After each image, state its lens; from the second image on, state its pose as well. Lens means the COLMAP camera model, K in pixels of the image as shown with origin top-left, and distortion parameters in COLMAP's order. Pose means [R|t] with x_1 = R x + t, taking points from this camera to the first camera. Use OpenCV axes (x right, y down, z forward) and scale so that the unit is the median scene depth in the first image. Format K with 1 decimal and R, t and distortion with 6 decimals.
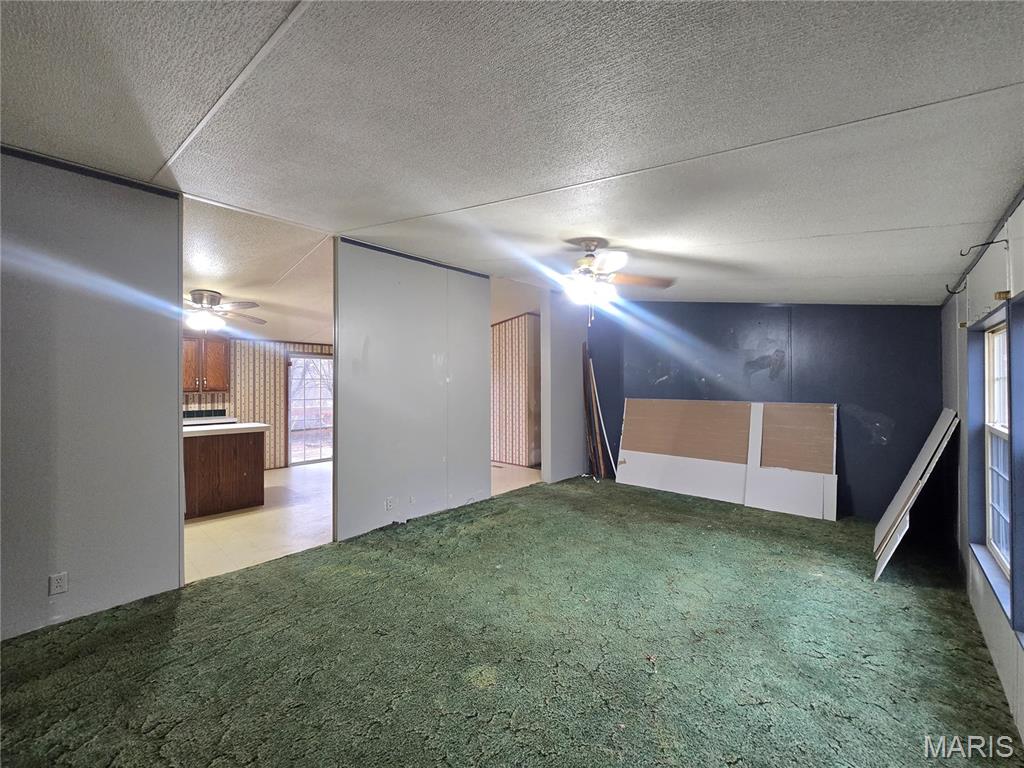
lens RADIAL K [[417.1, 0, 511.4], [0, 417.1, 382.7], [0, 0, 1]] dist [0.000479, 0.001655]
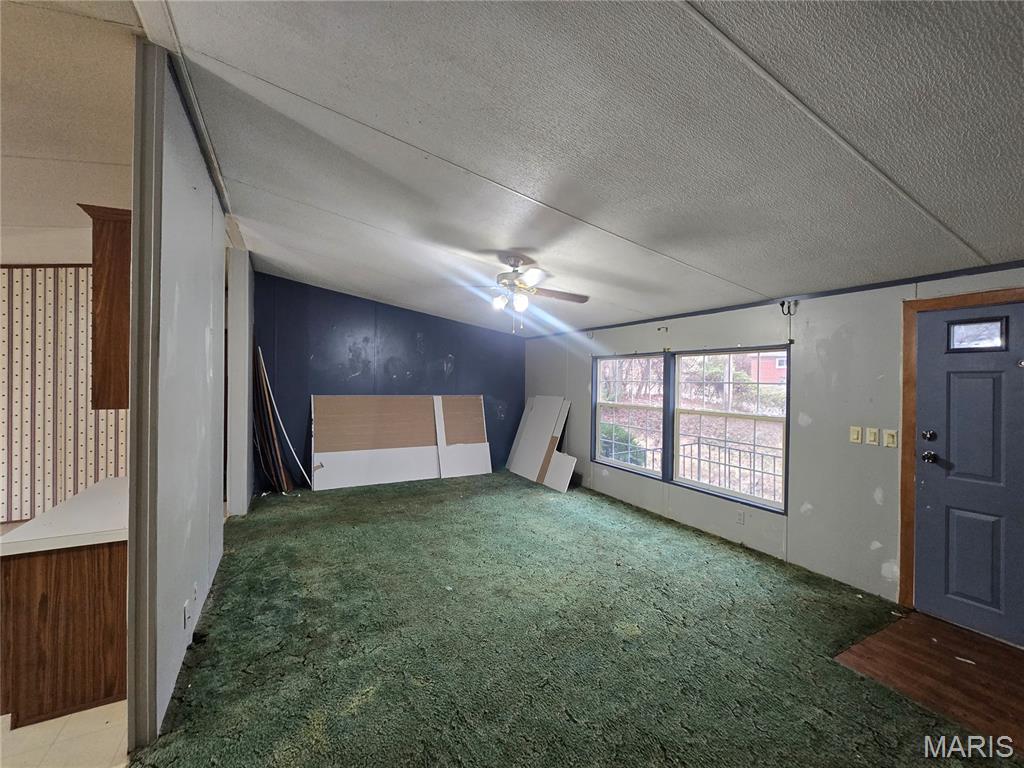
lens RADIAL K [[417.1, 0, 514.3], [0, 417.1, 383.7], [0, 0, 1]] dist [0.000479, 0.001655]
pose [[0.326631, -0.005666, 0.945135, -0.627451], [-0.018413, 0.999754, 0.012357, -0.010637], [-0.944973, -0.021439, 0.326446, 0.438563]]
